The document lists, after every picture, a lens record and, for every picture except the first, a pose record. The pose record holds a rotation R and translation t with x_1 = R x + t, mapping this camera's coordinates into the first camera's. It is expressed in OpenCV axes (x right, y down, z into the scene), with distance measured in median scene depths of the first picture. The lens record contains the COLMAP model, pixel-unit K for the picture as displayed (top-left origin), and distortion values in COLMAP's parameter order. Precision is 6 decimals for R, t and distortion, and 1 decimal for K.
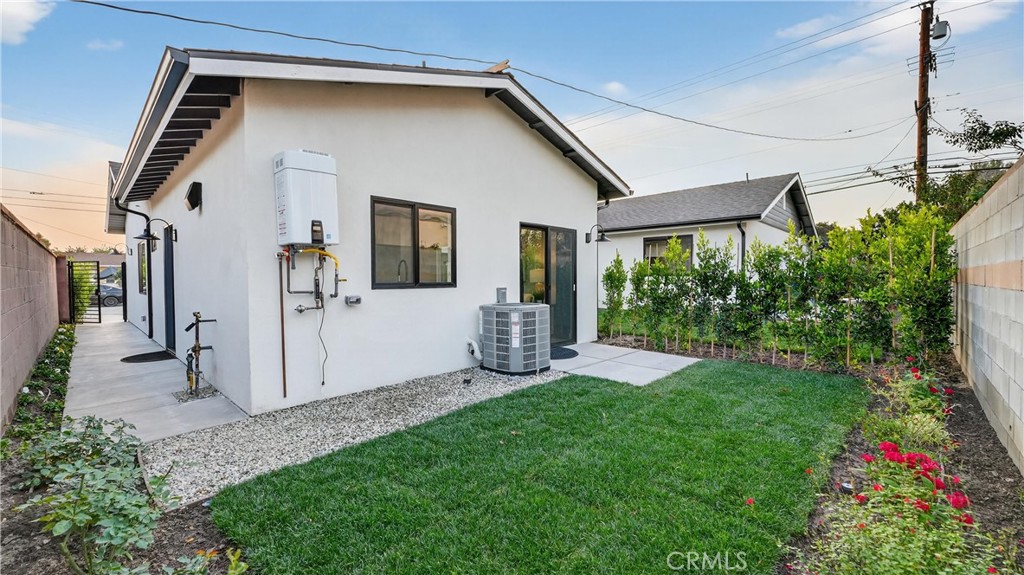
lens RADIAL K [[409.1, 0, 510.9], [0, 409.1, 286.5], [0, 0, 1]] dist [0.001042, 0.000260]
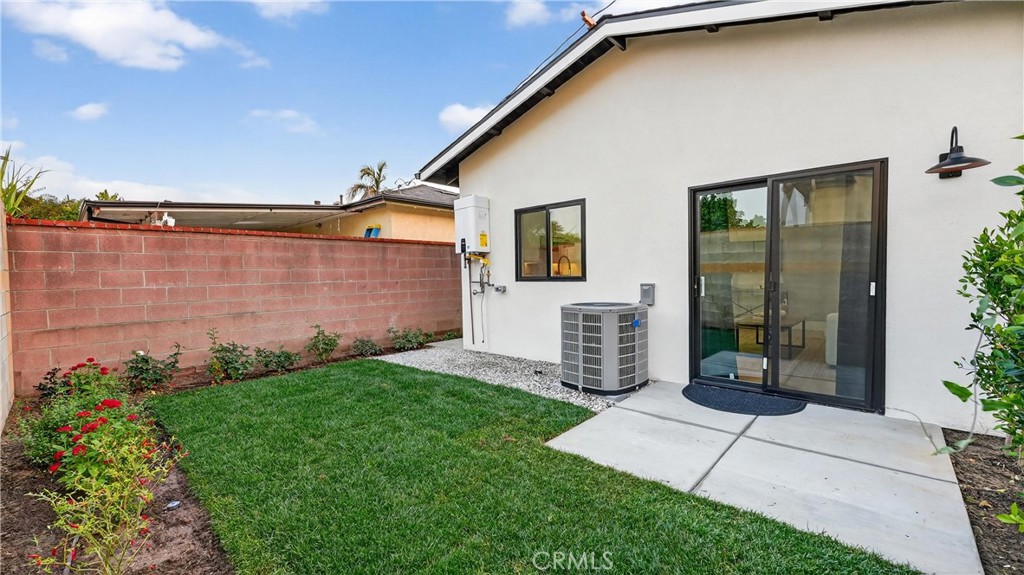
lens RADIAL K [[409.1, 0, 511.6], [0, 409.1, 285.7], [0, 0, 1]] dist [0.001042, 0.000260]
pose [[0.030224, 0.039602, -0.998758, 0.890237], [-0.000990, 0.999216, 0.039590, -0.028445], [0.999543, -0.000208, 0.030240, 0.871193]]
